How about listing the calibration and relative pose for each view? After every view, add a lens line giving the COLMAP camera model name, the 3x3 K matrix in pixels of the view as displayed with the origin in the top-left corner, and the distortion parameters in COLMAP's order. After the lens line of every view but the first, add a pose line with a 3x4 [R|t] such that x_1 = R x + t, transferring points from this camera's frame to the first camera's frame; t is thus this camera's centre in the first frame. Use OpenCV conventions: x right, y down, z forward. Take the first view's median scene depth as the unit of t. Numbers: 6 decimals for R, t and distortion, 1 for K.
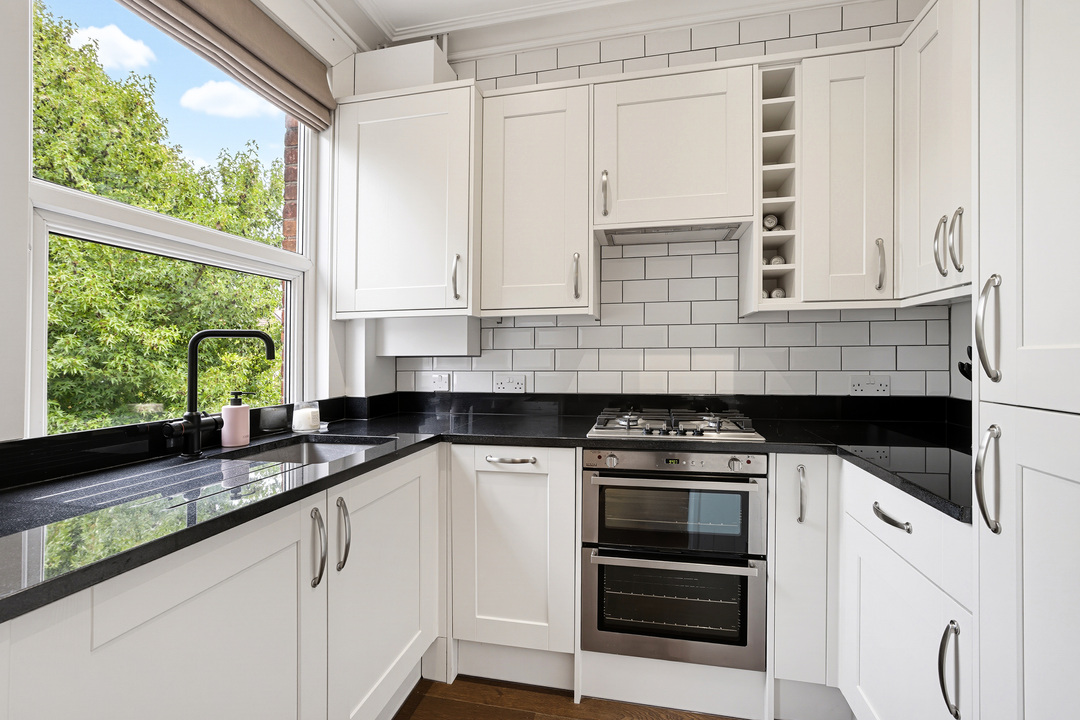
lens RADIAL K [[493.1, 0, 542.8], [0, 493.1, 362.3], [0, 0, 1]] dist [-0.028256, 0.010511]
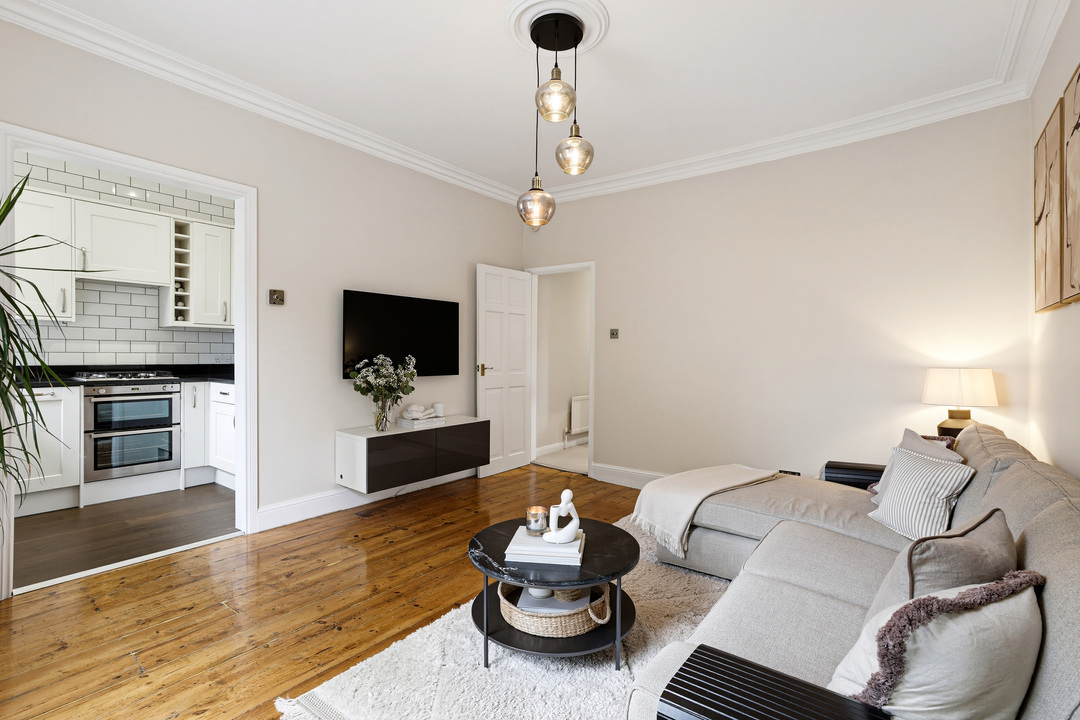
lens RADIAL K [[493.1, 0, 546.1], [0, 493.1, 364.6], [0, 0, 1]] dist [-0.028256, 0.010511]
pose [[0.417467, -0.006714, 0.908667, -0.905871], [0.003819, 0.999977, 0.005633, 0.070547], [-0.908684, 0.001119, 0.417483, -1.548798]]
